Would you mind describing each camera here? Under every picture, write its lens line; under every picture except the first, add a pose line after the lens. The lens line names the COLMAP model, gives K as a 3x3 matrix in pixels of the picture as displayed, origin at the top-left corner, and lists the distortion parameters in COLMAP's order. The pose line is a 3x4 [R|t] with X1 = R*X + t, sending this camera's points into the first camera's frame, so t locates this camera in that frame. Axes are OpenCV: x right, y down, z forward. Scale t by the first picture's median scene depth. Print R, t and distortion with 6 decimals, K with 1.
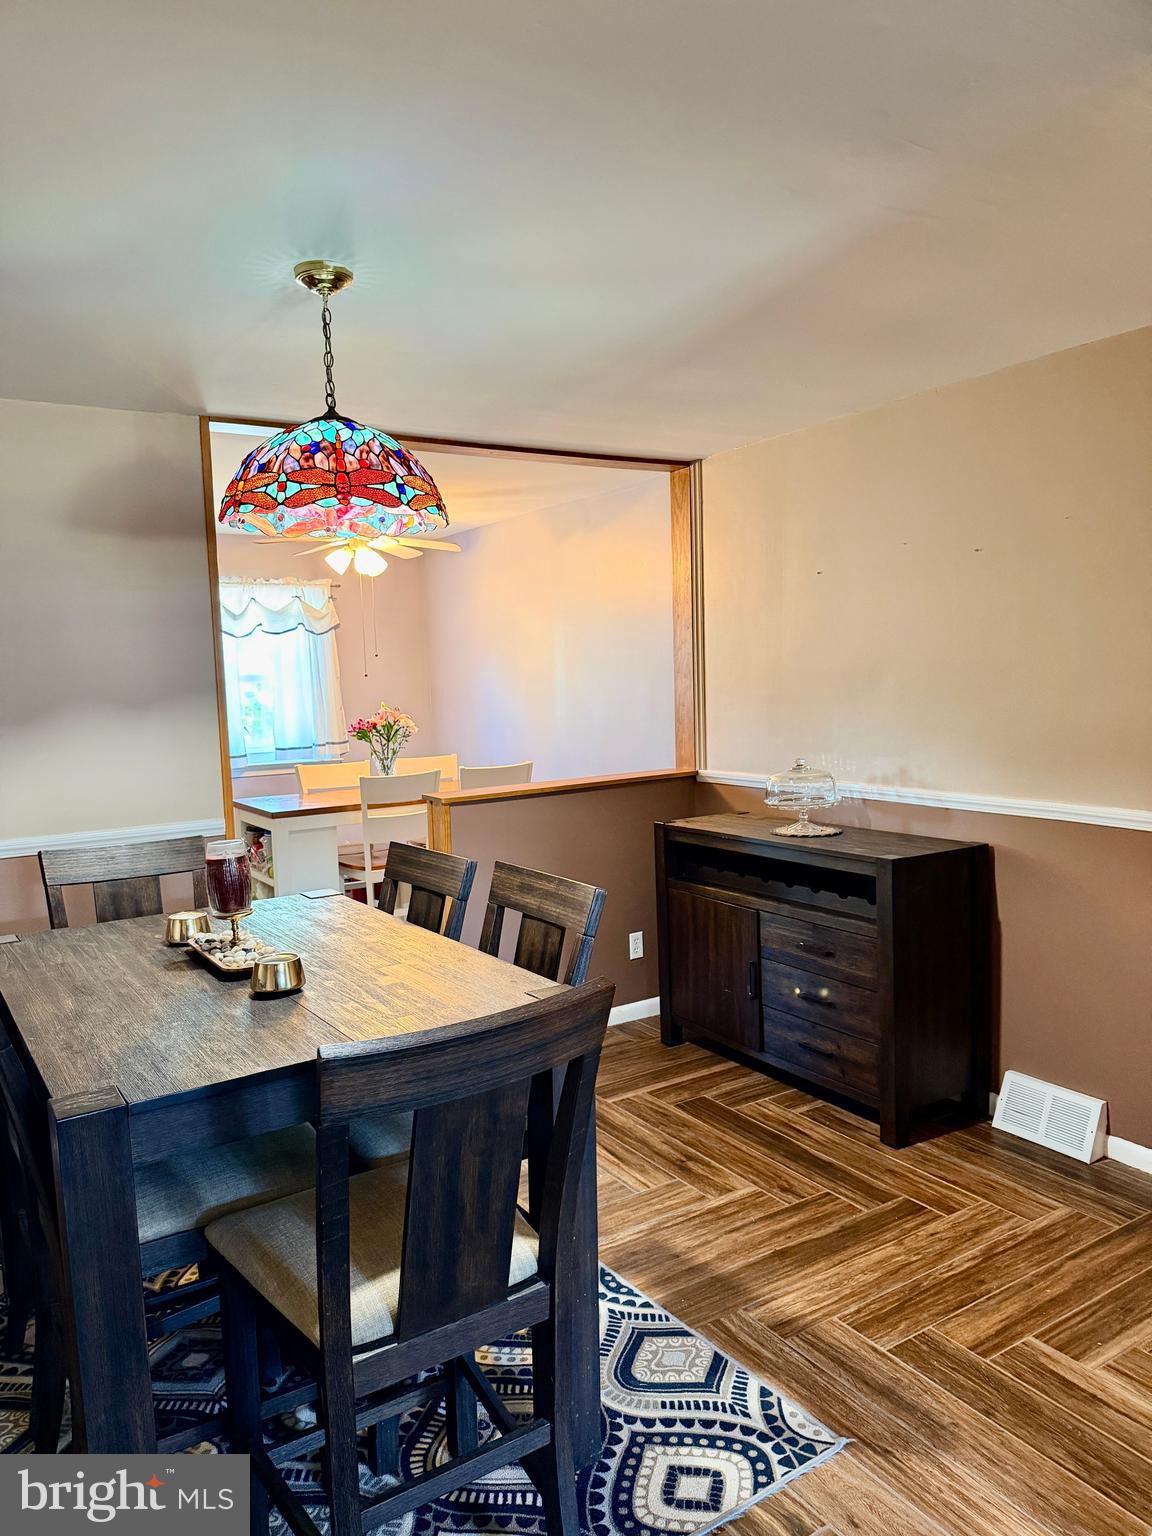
lens RADIAL K [[1081.2, 0, 579.6], [0, 1081.2, 769.1], [0, 0, 1]] dist [0.000419, -0.010290]
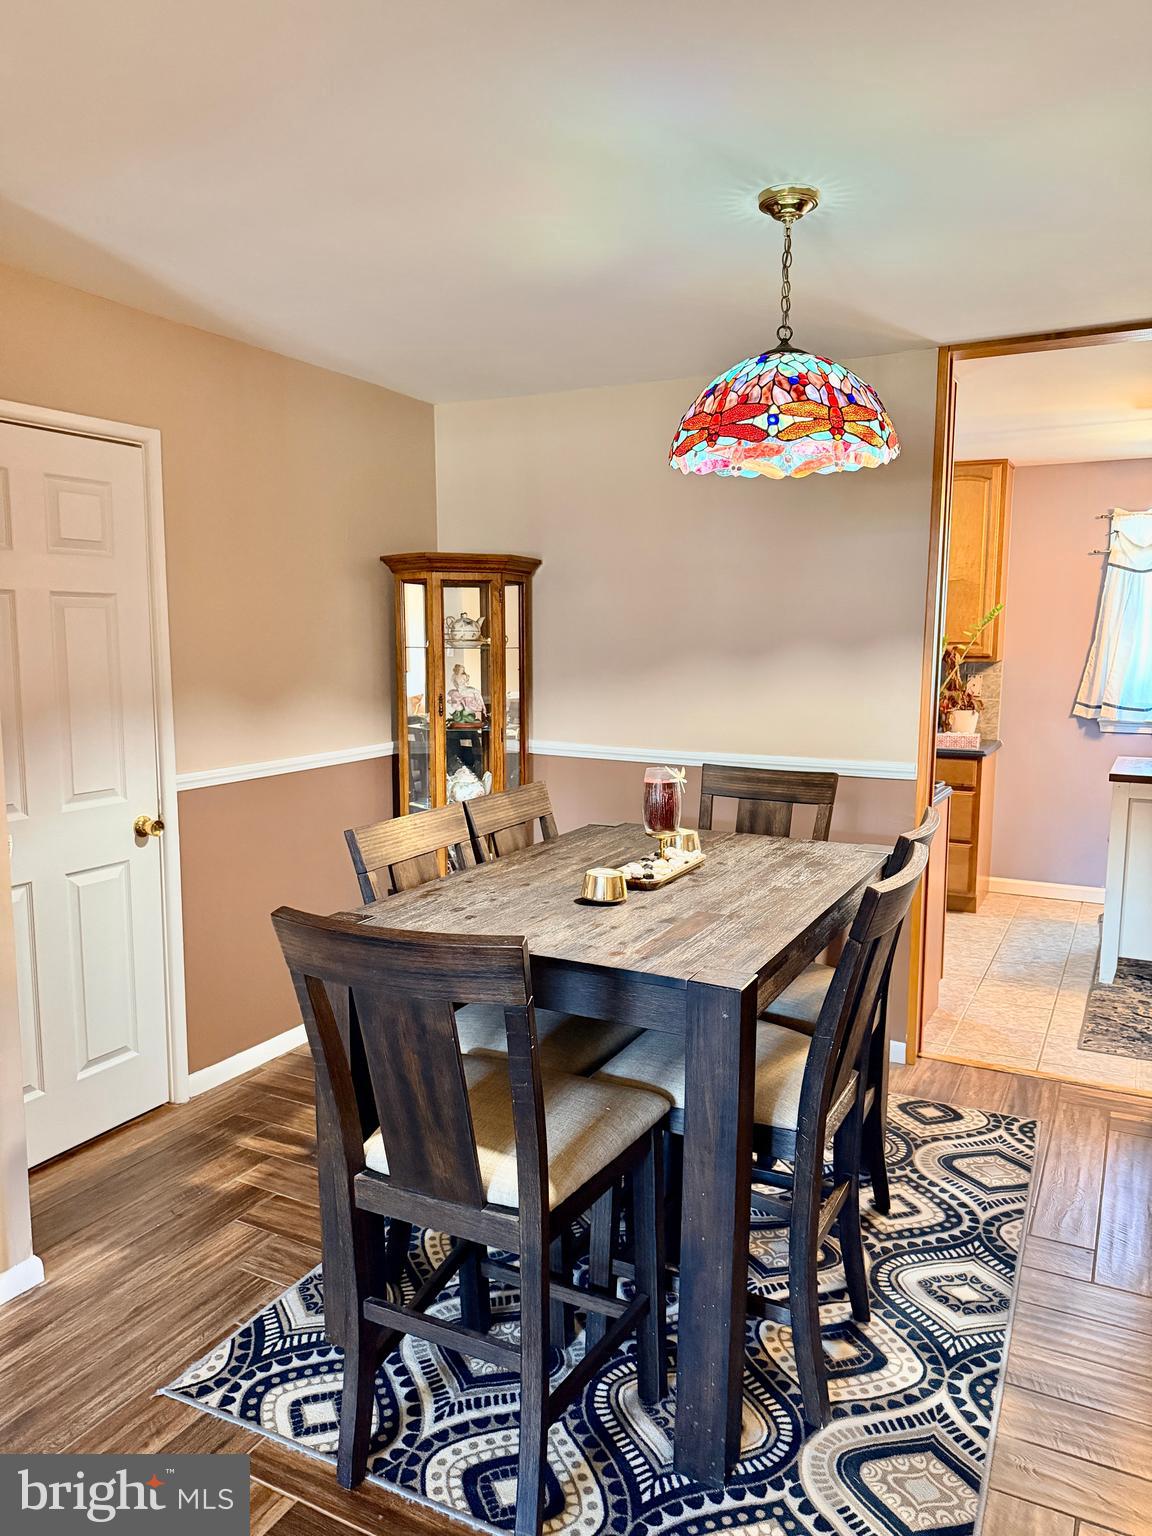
lens RADIAL K [[1081.2, 0, 569.8], [0, 1081.2, 766.8], [0, 0, 1]] dist [0.000419, -0.010290]
pose [[0.491074, 0.139087, -0.859943, 0.562492], [-0.091262, 0.989953, 0.107999, -0.043185], [0.866324, 0.025444, 0.498833, 0.361818]]
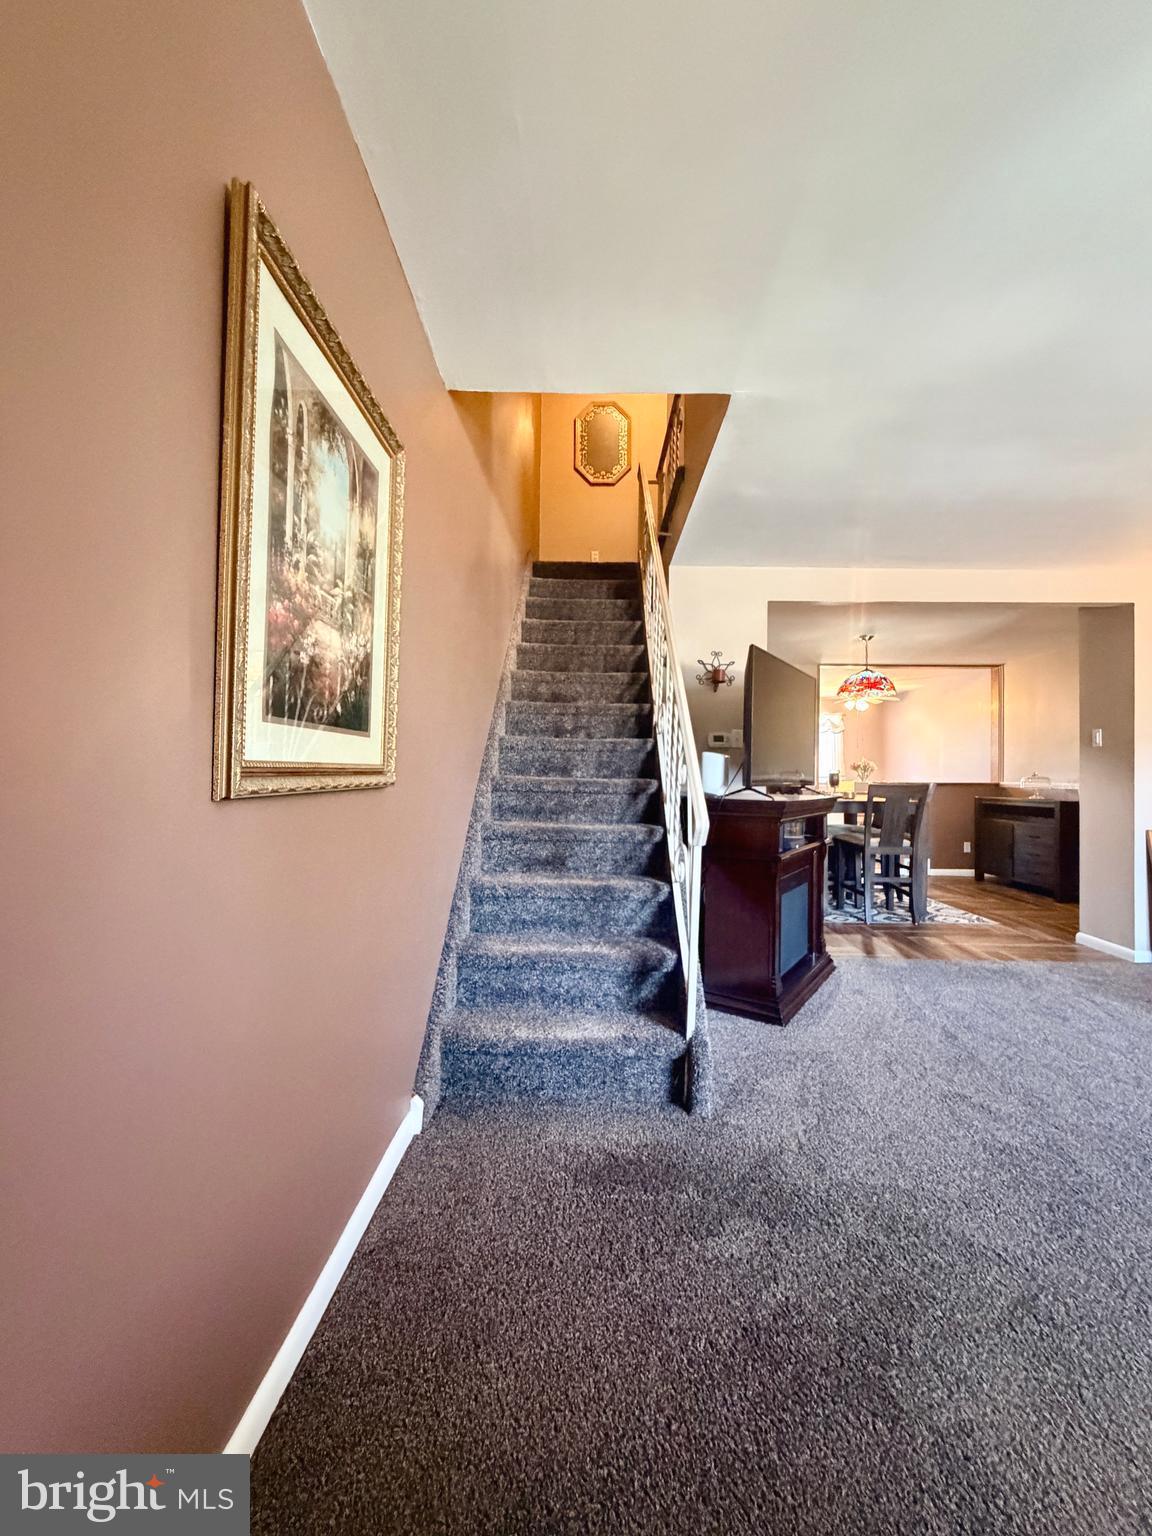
lens RADIAL K [[618.9, 0, 584.0], [0, 618.9, 767.3], [0, 0, 1]] dist [0.018857, -0.000803]
pose [[0.838758, 0.036666, -0.543268, 0.168651], [-0.087655, 0.993810, -0.068258, 0.299881], [0.537402, 0.104872, 0.836780, -1.517502]]
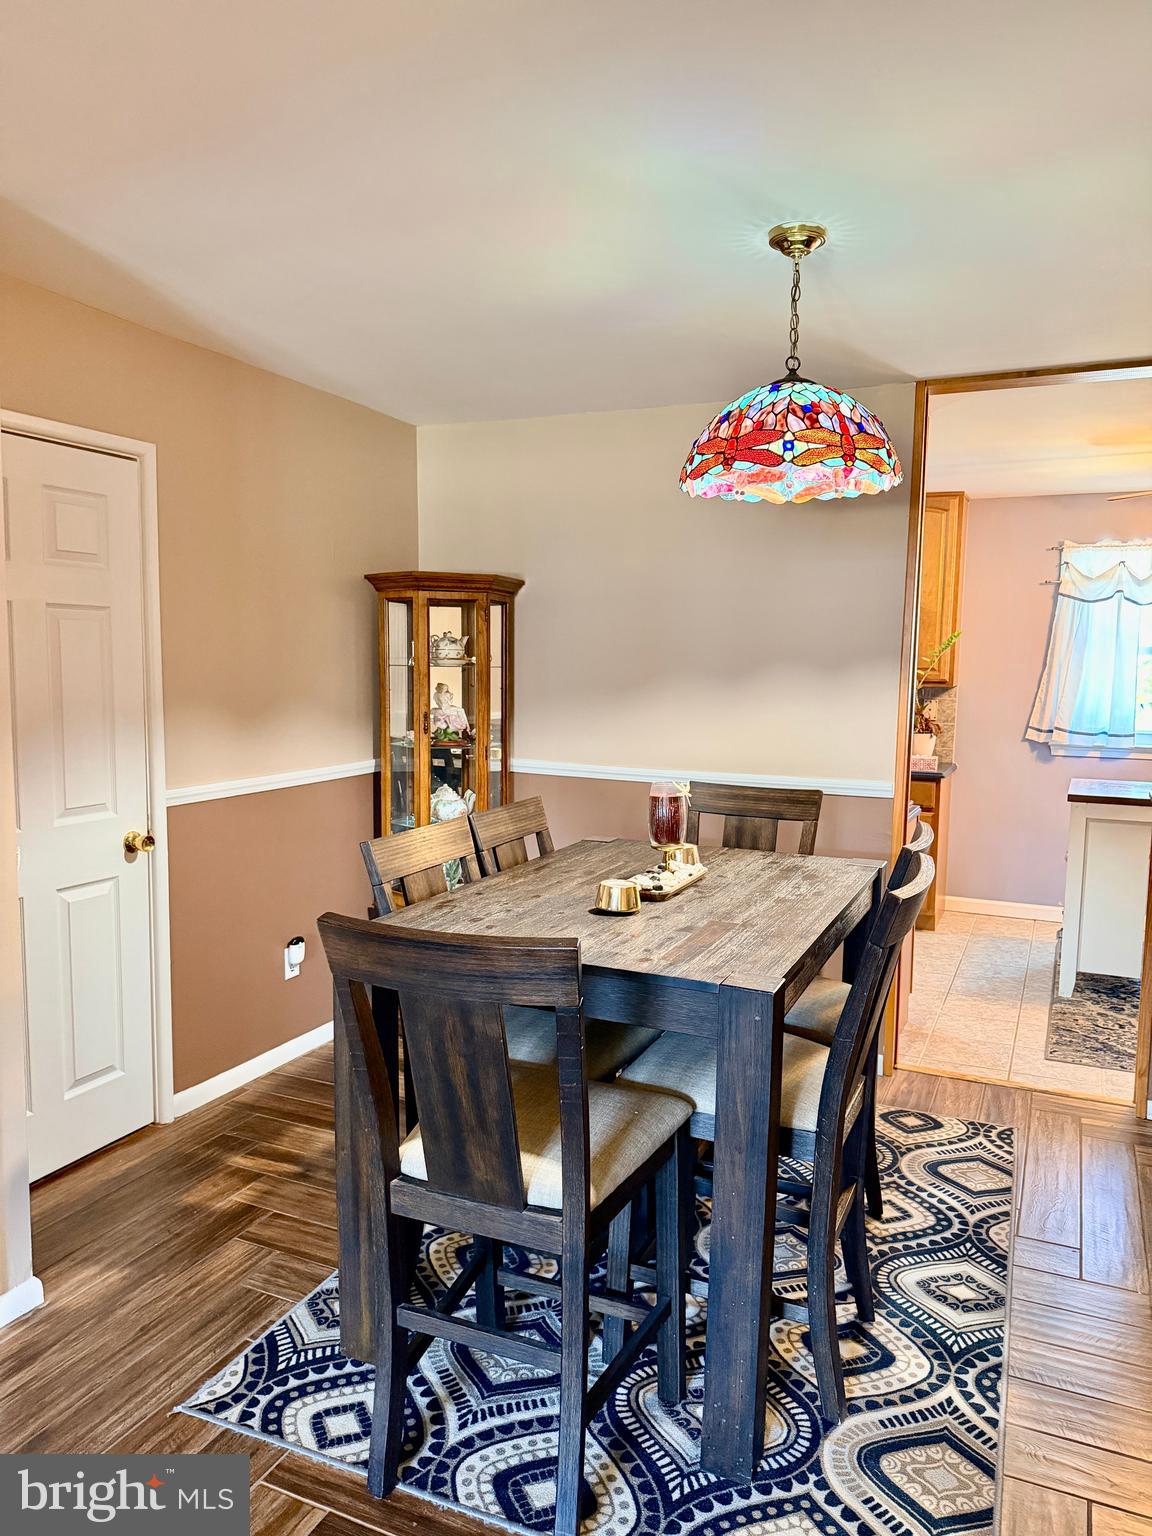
lens RADIAL K [[1081.2, 0, 574.0], [0, 1081.2, 771.1], [0, 0, 1]] dist [0.000419, -0.010290]
pose [[0.540885, 0.124577, -0.831819, 0.545205], [-0.100773, 0.991445, 0.082957, -0.027303], [0.835038, 0.038955, 0.548812, 0.293526]]
